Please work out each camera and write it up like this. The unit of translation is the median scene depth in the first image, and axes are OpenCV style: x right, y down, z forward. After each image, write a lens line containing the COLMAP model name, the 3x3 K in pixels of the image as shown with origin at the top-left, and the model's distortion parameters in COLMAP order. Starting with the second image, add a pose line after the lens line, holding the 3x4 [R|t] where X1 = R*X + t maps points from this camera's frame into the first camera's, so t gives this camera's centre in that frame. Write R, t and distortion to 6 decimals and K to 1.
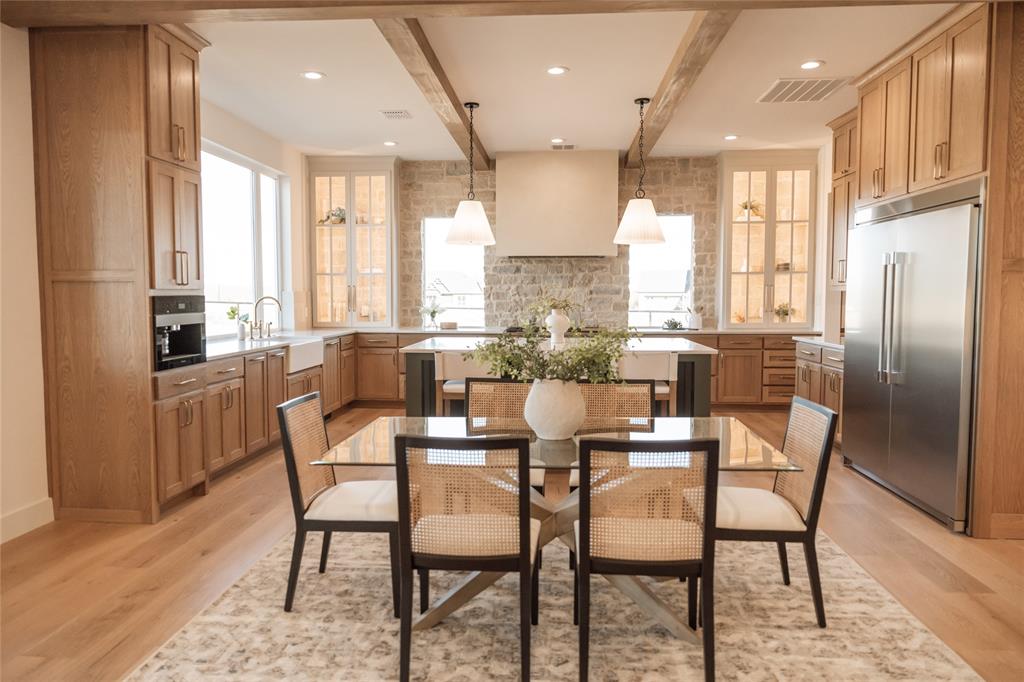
lens RADIAL K [[704.3, 0, 495.9], [0, 704.3, 341.0], [0, 0, 1]] dist [0.000473, 0.006284]
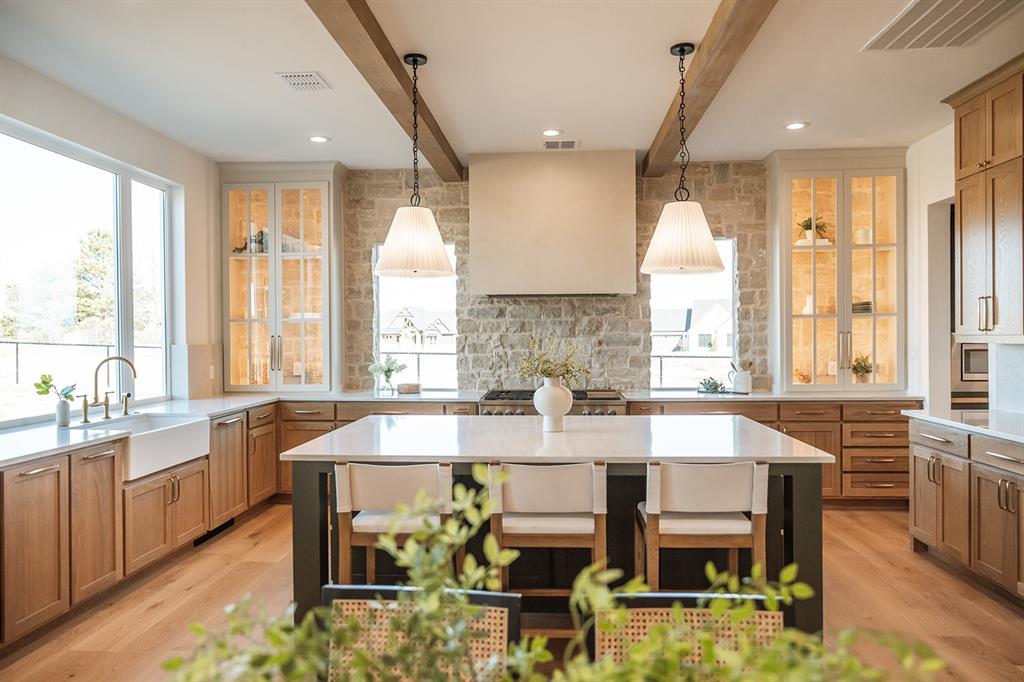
lens RADIAL K [[704.3, 0, 503.7], [0, 704.3, 346.4], [0, 0, 1]] dist [0.000473, 0.006284]
pose [[0.999927, -0.006703, 0.010013, 0.027847], [0.007188, 0.998764, -0.049184, -0.031314], [-0.009671, 0.049253, 0.998740, 0.275937]]
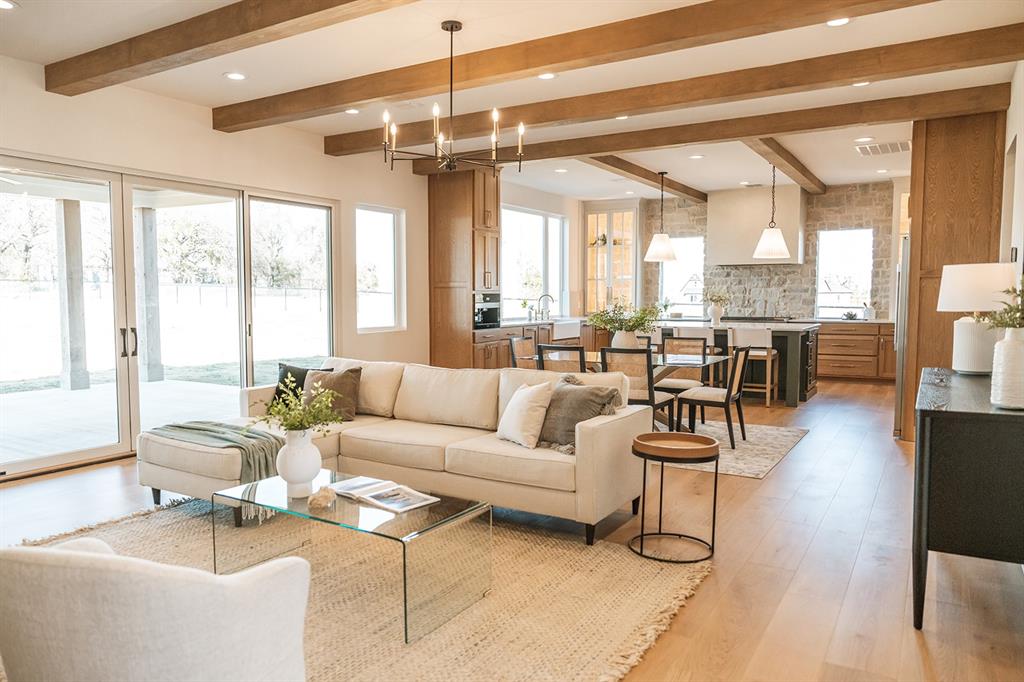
lens RADIAL K [[704.3, 0, 510.9], [0, 704.3, 342.7], [0, 0, 1]] dist [0.000473, 0.006284]
pose [[0.894976, 0.027906, -0.445241, 0.282758], [-0.026458, 0.999605, 0.009470, 0.030019], [0.445329, 0.003305, 0.895361, -0.427878]]
